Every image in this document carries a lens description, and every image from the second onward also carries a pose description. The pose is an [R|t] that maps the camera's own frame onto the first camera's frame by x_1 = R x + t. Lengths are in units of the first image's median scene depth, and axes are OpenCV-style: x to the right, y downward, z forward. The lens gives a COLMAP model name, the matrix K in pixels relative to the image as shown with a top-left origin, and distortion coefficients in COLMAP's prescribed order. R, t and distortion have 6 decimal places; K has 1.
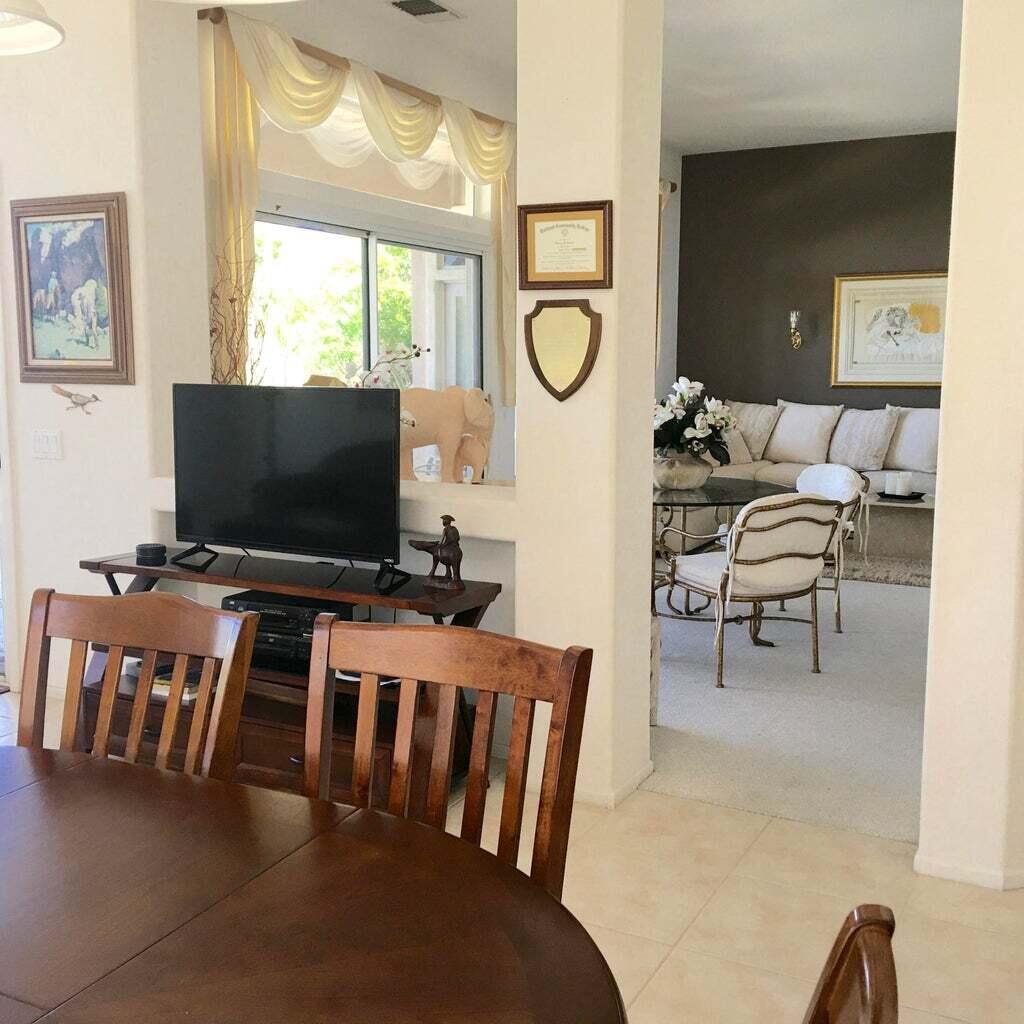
lens RADIAL K [[1116.2, 0, 506.7], [0, 1116.2, 486.3], [0, 0, 1]] dist [0.083955, -0.004707]
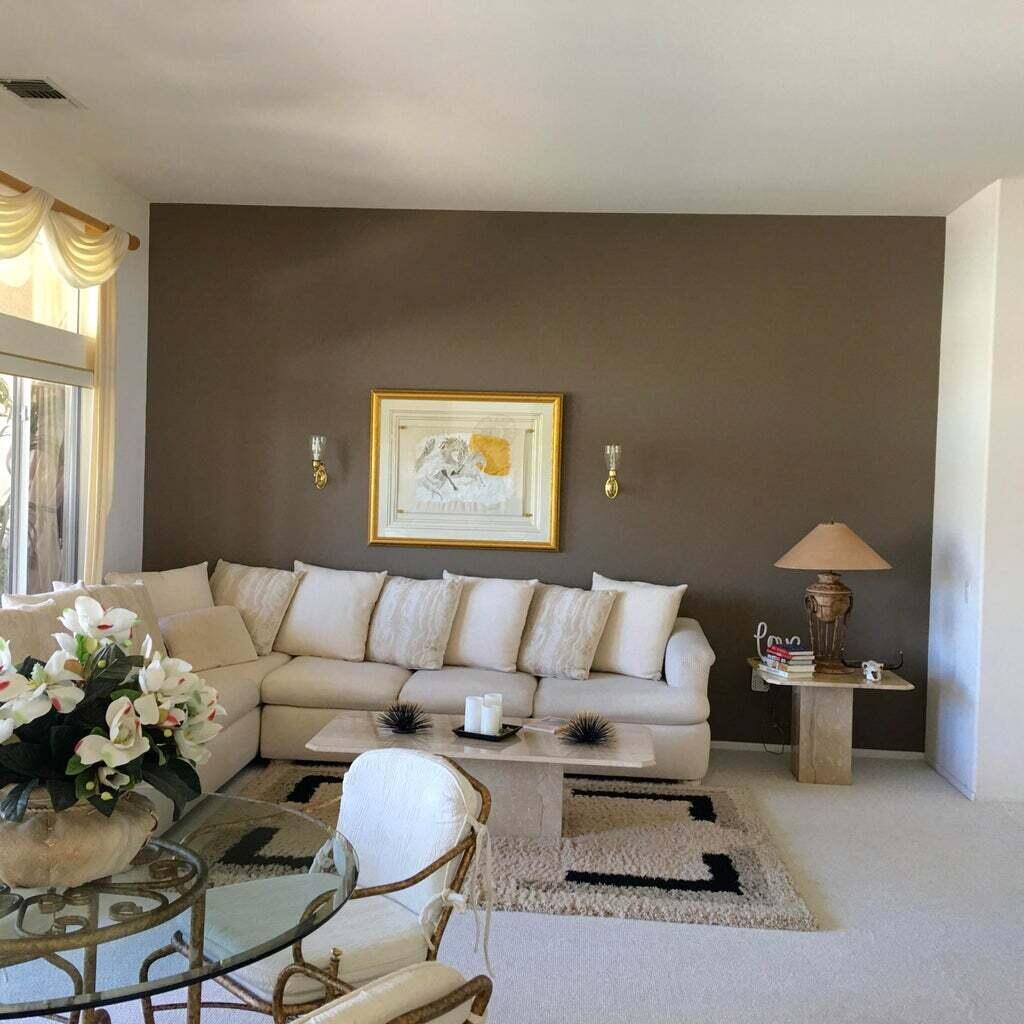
lens RADIAL K [[1116.2, 0, 506.7], [0, 1116.2, 486.3], [0, 0, 1]] dist [0.083955, -0.004707]
pose [[0.908396, 0.020025, 0.417631, 0.074103], [0.022005, 0.995178, -0.095581, -0.056973], [-0.417531, 0.096016, 0.903575, 0.331738]]
